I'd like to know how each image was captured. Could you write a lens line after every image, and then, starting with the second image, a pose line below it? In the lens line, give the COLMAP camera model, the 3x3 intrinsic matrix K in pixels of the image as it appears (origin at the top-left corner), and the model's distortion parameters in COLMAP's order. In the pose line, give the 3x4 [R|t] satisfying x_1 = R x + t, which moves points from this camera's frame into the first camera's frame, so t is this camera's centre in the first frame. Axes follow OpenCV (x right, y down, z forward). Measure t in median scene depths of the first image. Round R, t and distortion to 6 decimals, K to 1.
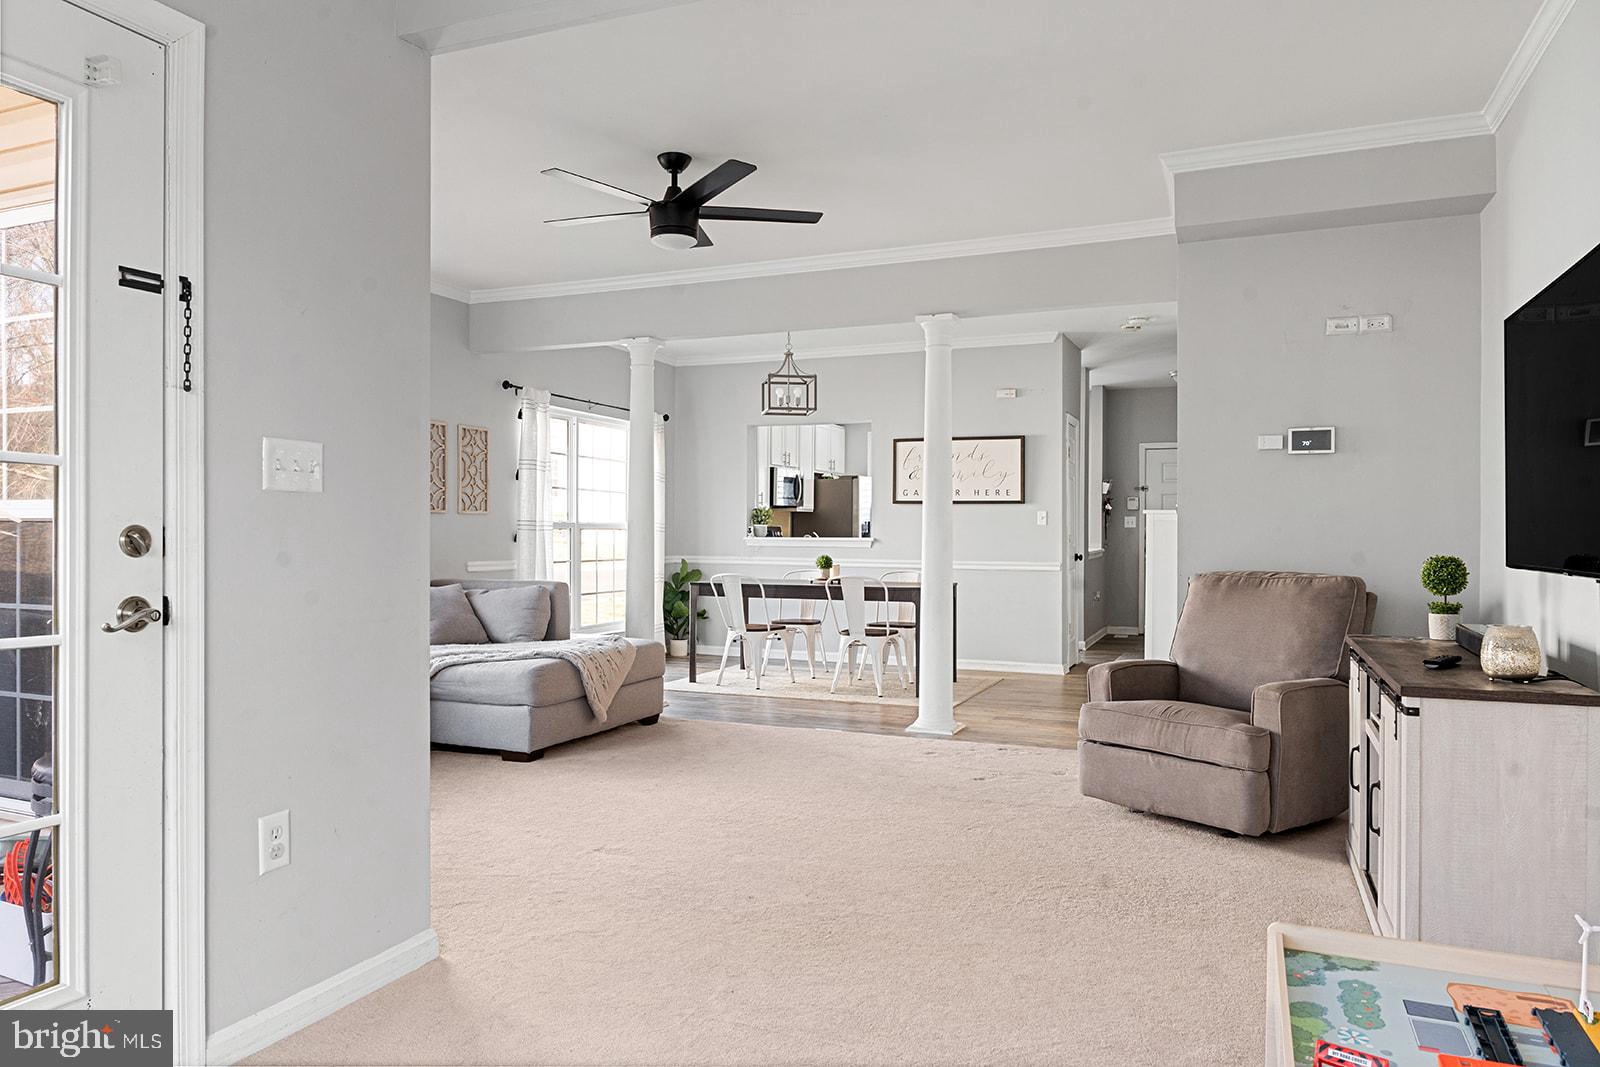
lens RADIAL K [[1094.6, 0, 799.4], [0, 1094.6, 533.5], [0, 0, 1]] dist [-0.042943, -0.000677]
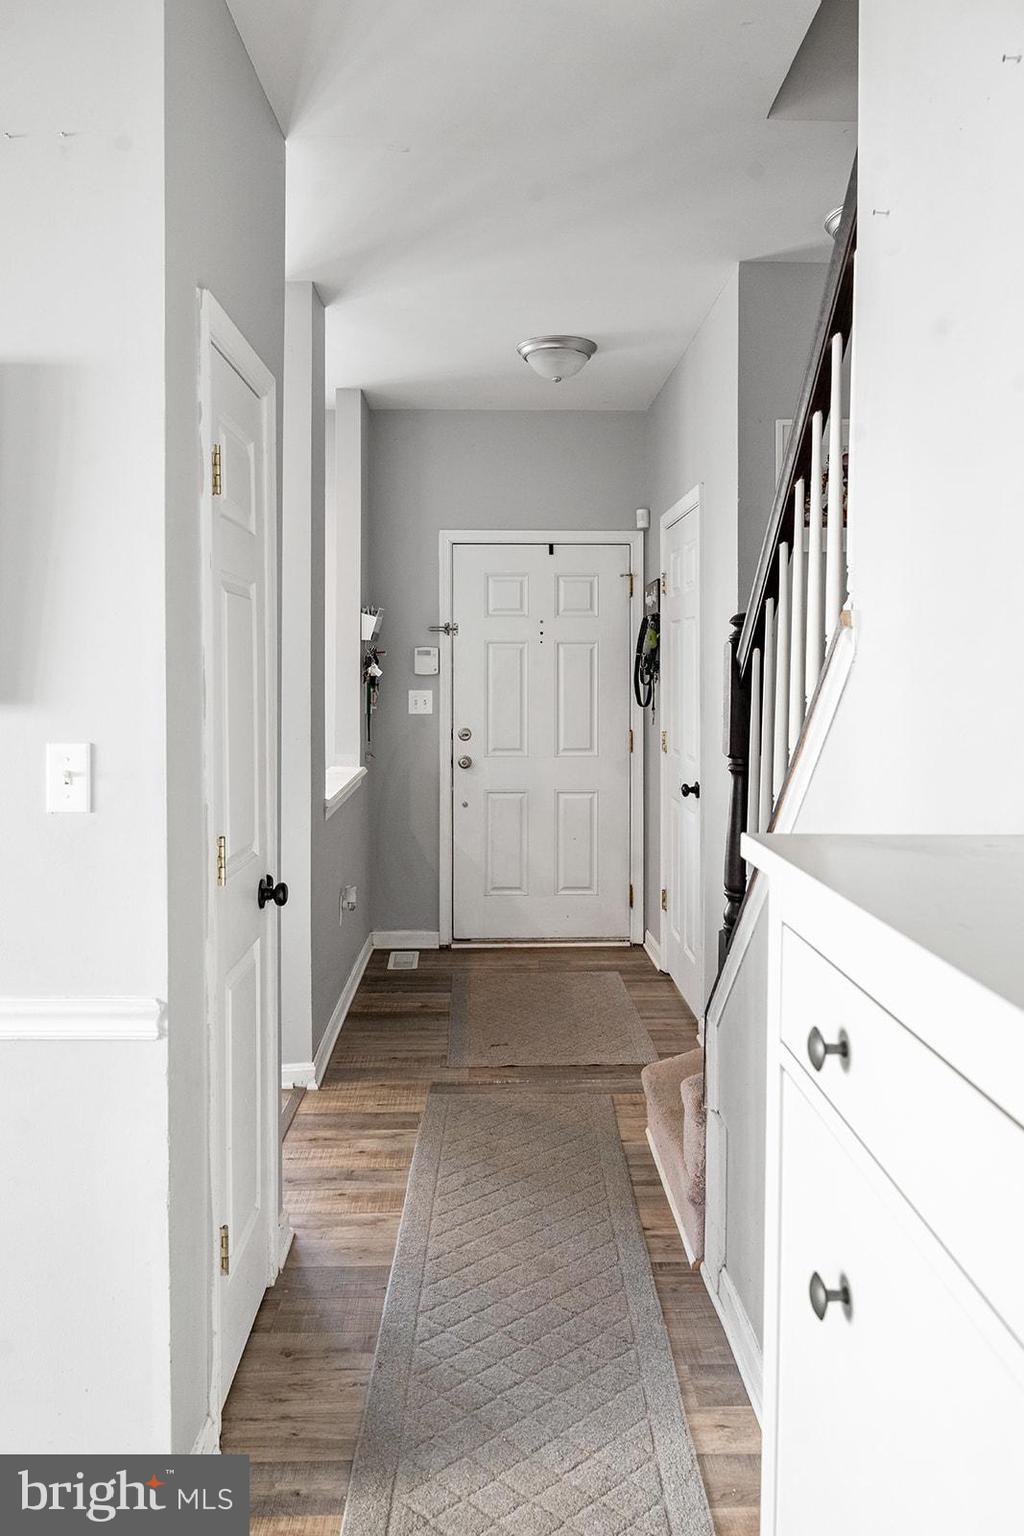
lens RADIAL K [[1050.8, 0, 512.2], [0, 1050.8, 762.7], [0, 0, 1]] dist [-0.042943, -0.000677]
pose [[0.915834, -0.030884, 0.400369, 0.162727], [-0.005657, 0.995947, 0.089767, -0.025276], [-0.401518, -0.084477, 0.911947, 0.585812]]
